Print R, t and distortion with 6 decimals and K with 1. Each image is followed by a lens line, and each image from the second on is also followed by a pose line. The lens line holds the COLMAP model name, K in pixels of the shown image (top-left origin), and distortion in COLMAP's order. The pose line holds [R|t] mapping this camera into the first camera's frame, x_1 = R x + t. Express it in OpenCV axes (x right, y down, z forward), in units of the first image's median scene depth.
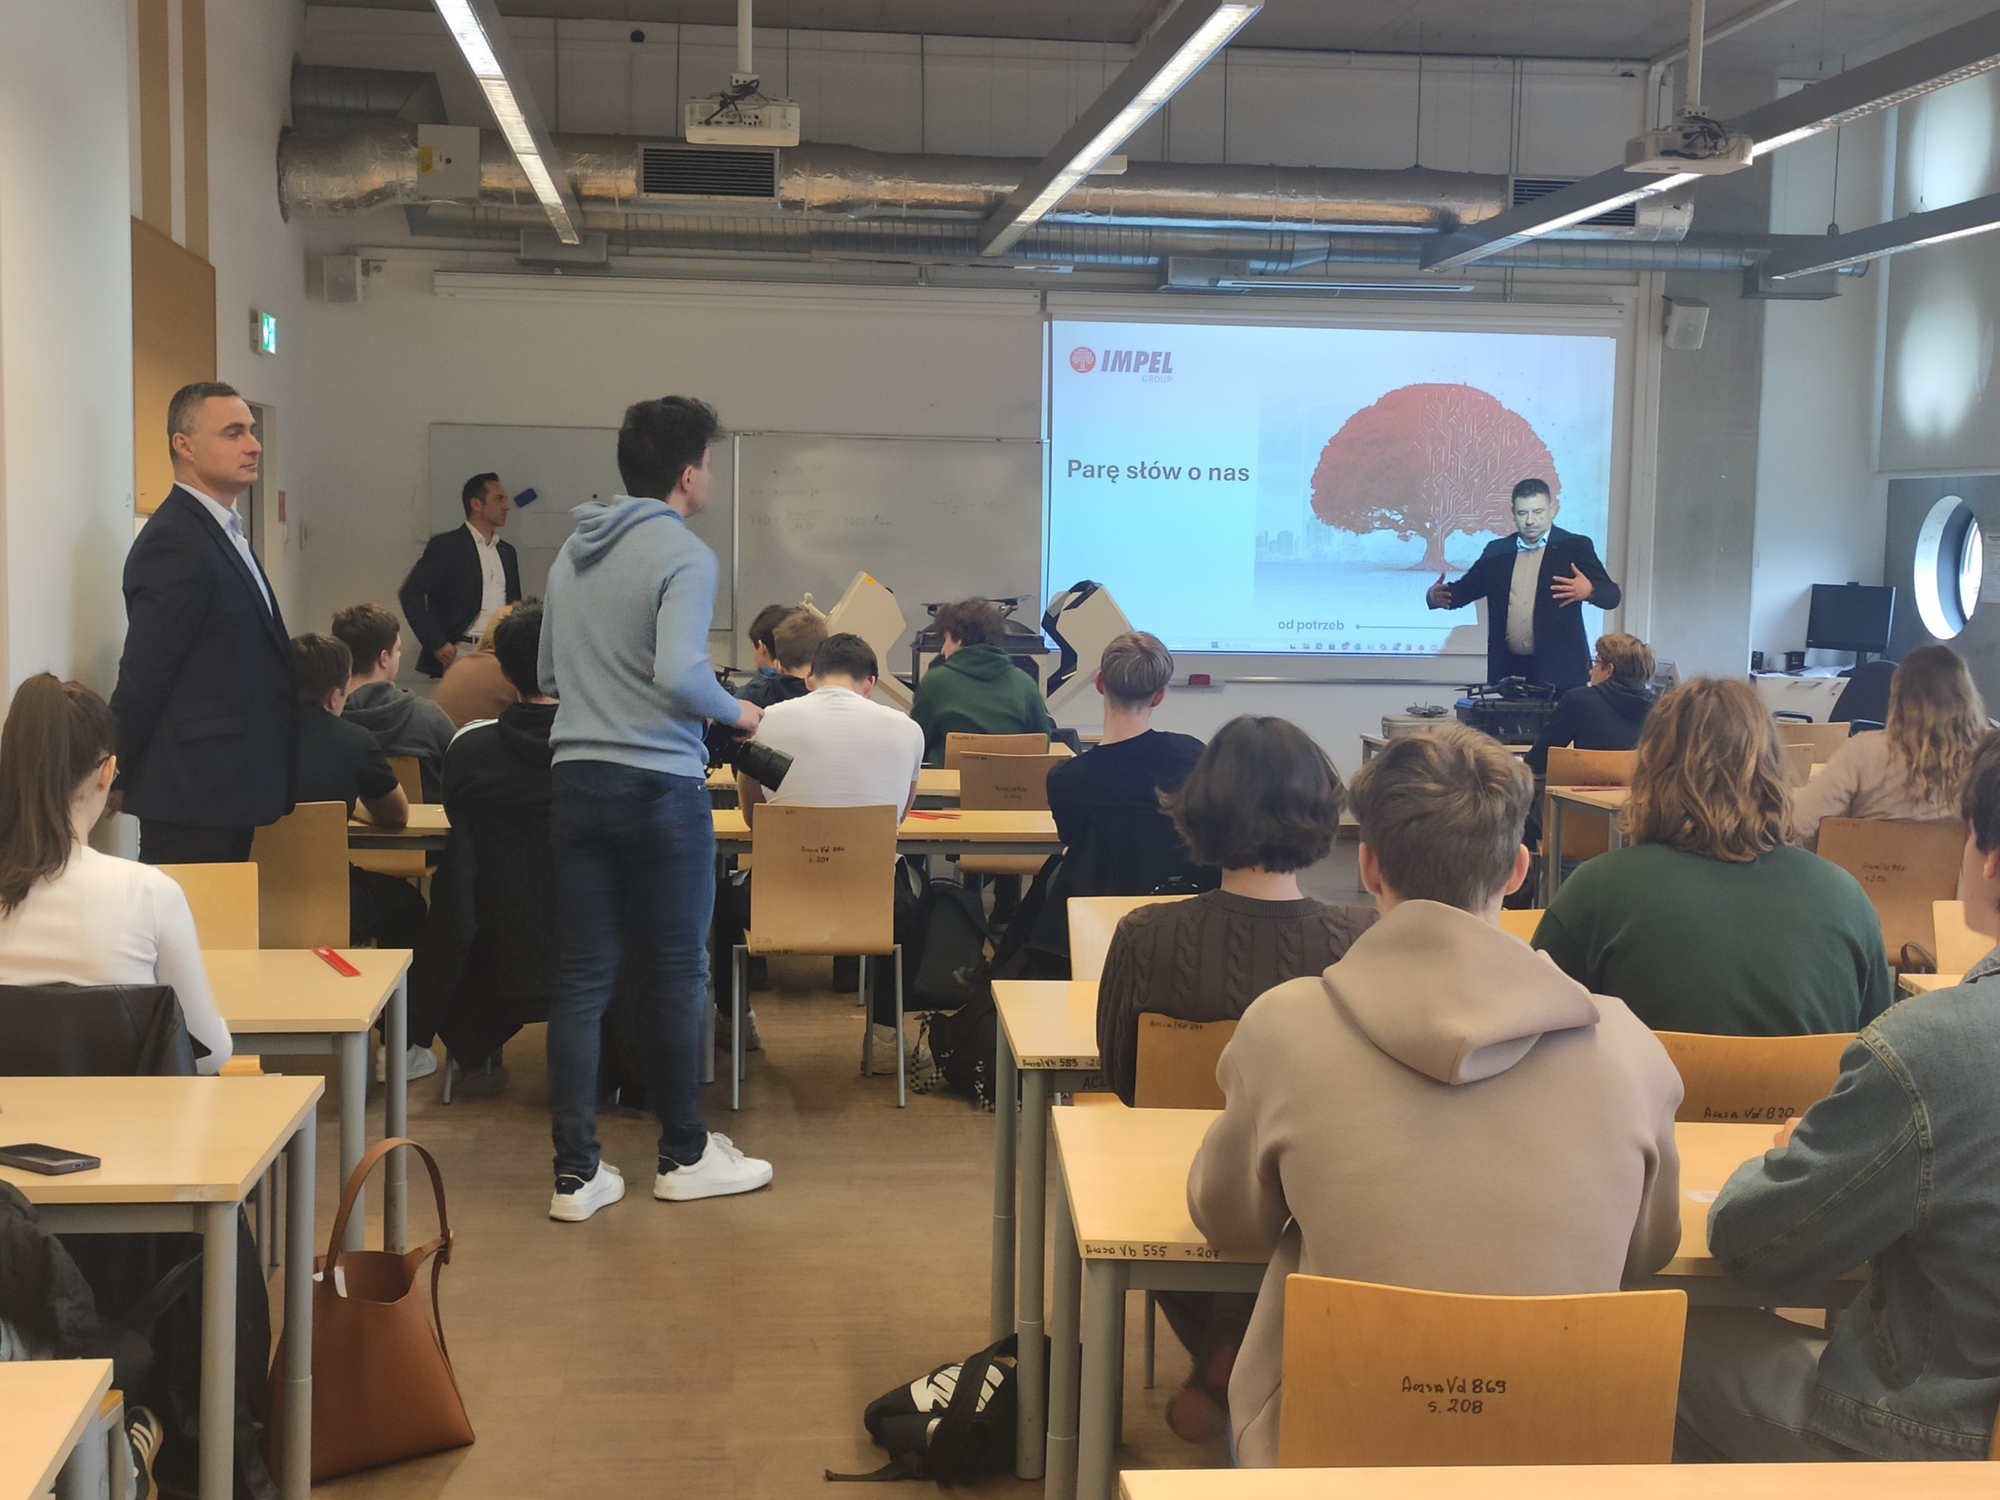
lens RADIAL K [[2629.1, 0, 1031.8], [0, 2629.1, 751.3], [0, 0, 1]] dist [0.047742, -0.063679]
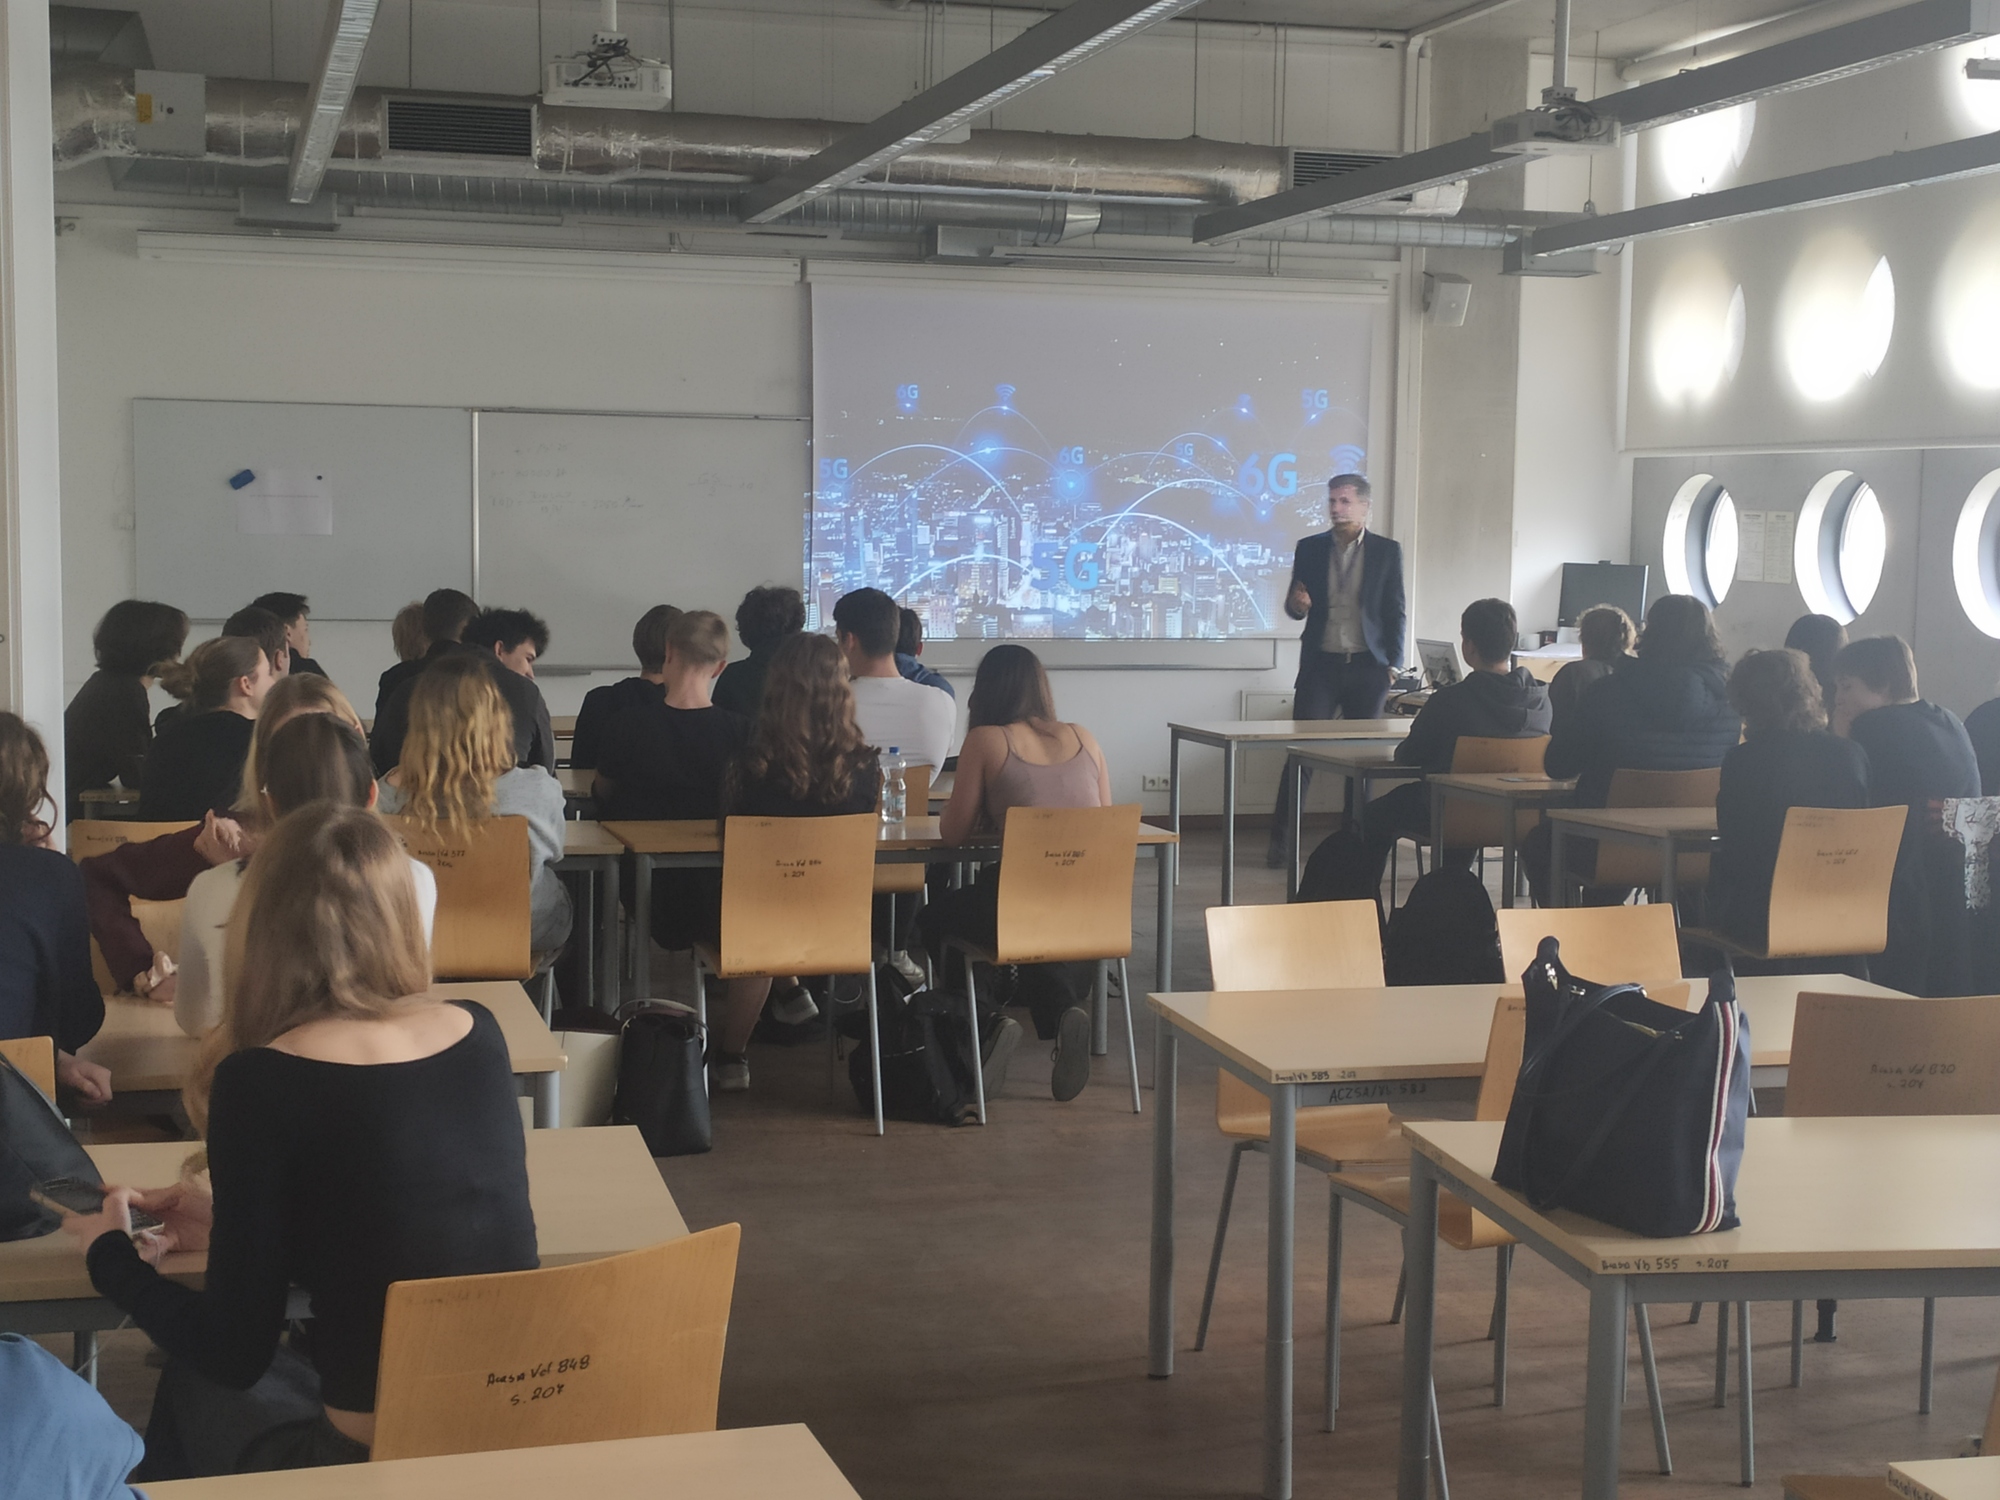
lens RADIAL K [[2773.6, 0, 1028.0], [0, 2773.6, 758.5], [0, 0, 1]] dist [0.062781, -0.093427]
pose [[0.985789, -0.019410, 0.166861, -0.087354], [0.017973, 0.999787, 0.010113, -0.004237], [-0.167021, -0.006971, 0.985929, -0.001042]]
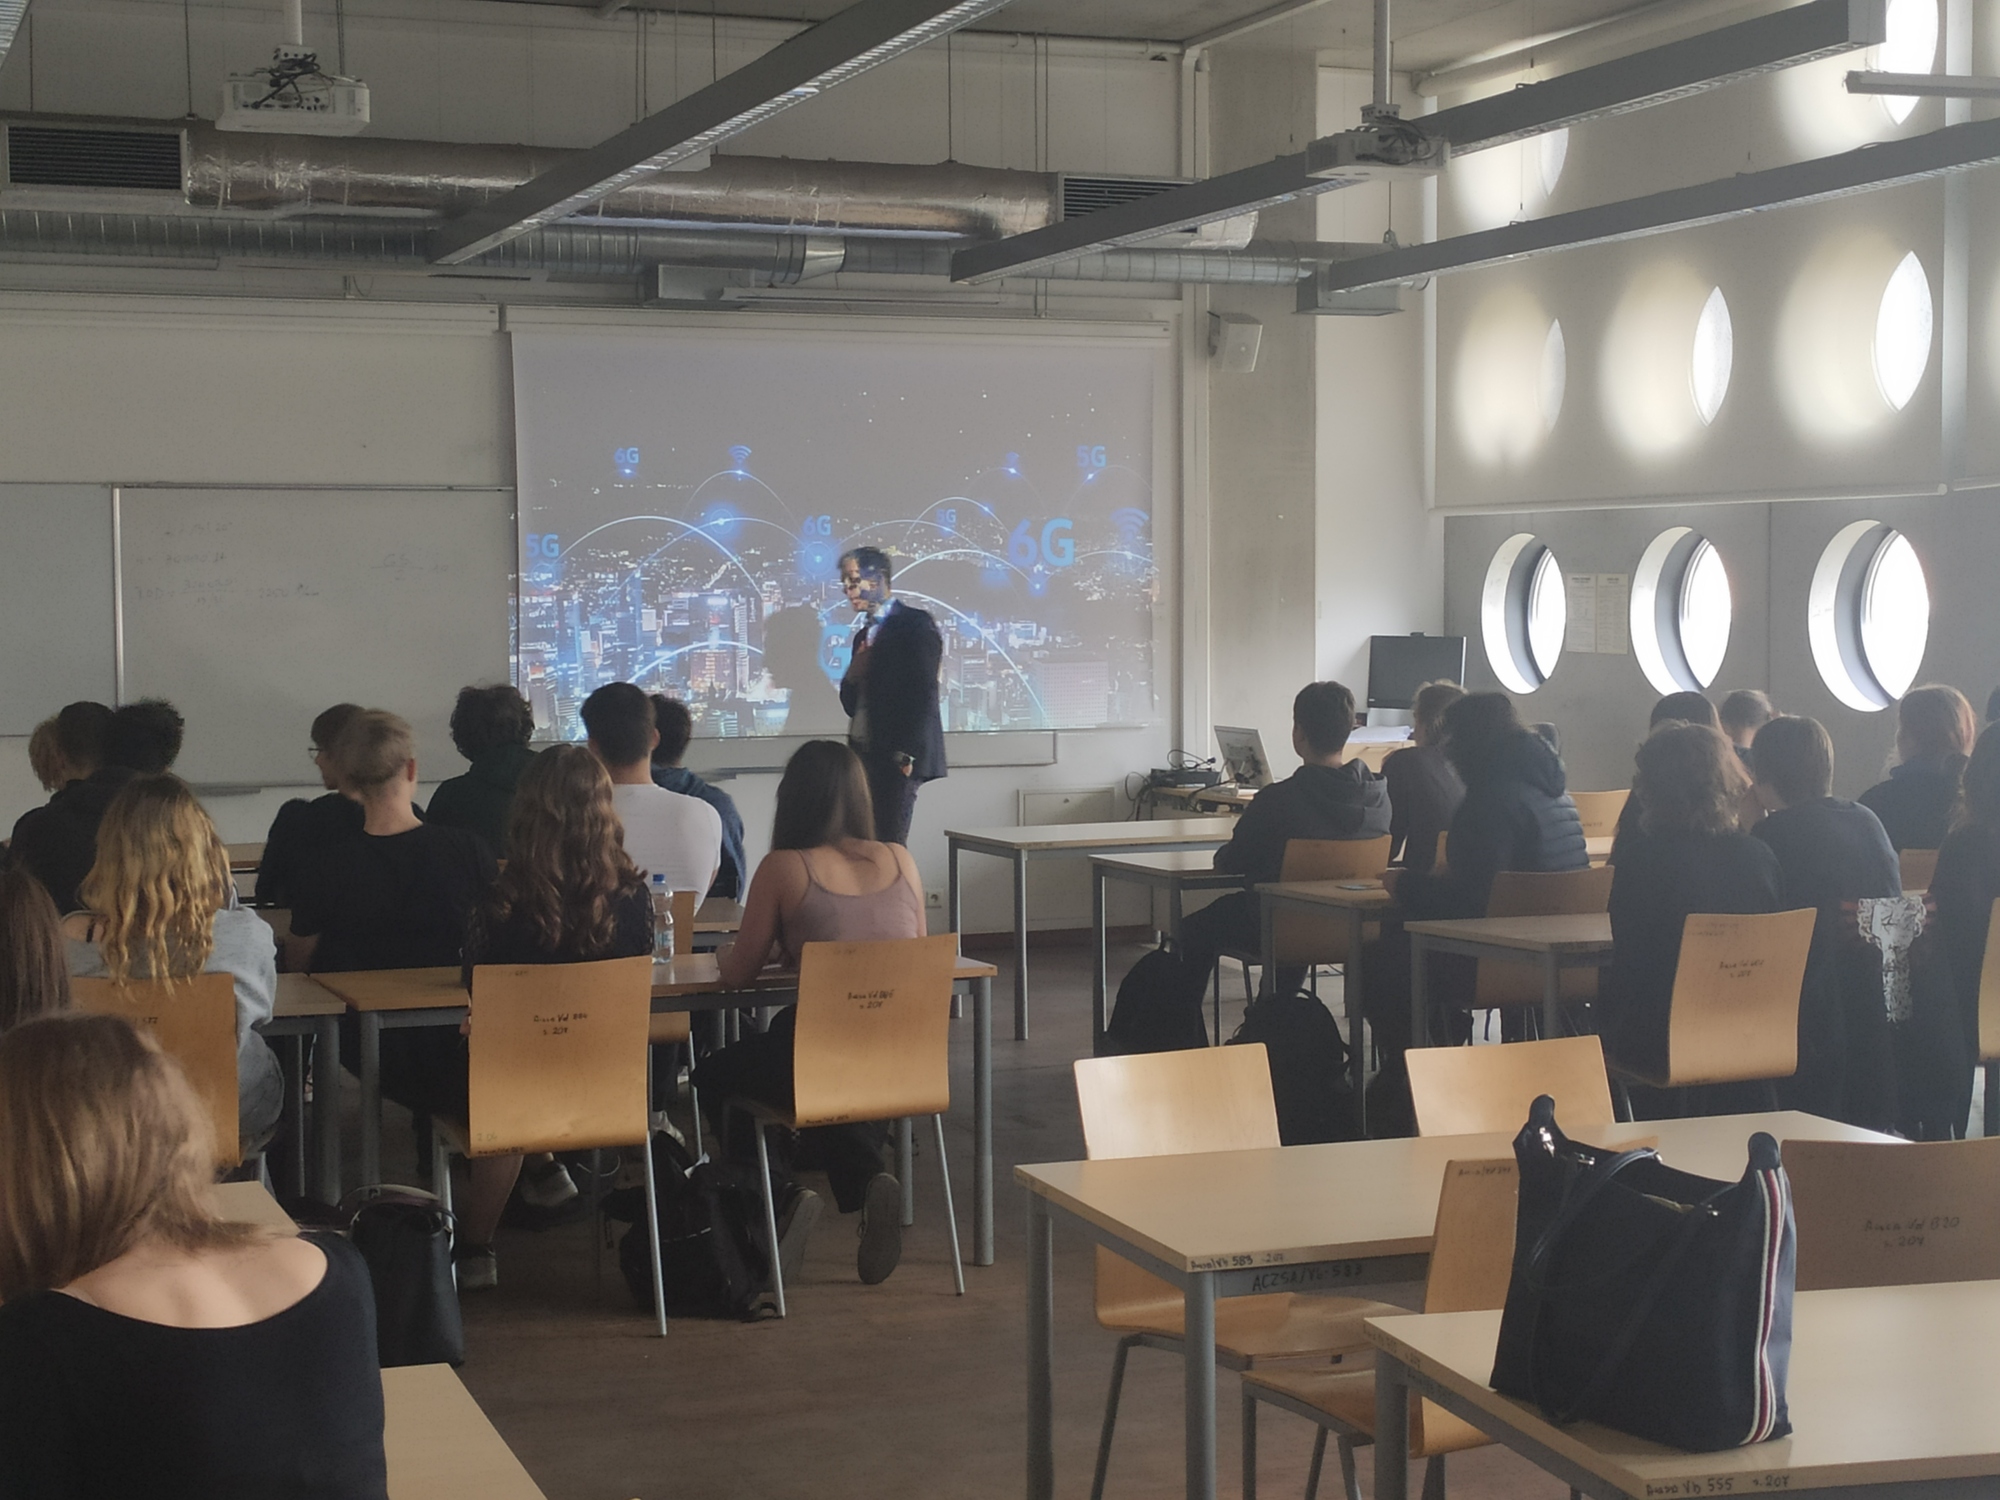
lens RADIAL K [[3148.0, 0, 1028.0], [0, 3148.0, 749.1], [0, 0, 1]] dist [0.070446, -0.163134]
pose [[0.964251, -0.038601, 0.262164, -0.101580], [0.046006, 0.998695, -0.022163, -0.008218], [-0.260966, 0.033431, 0.964769, 0.015888]]
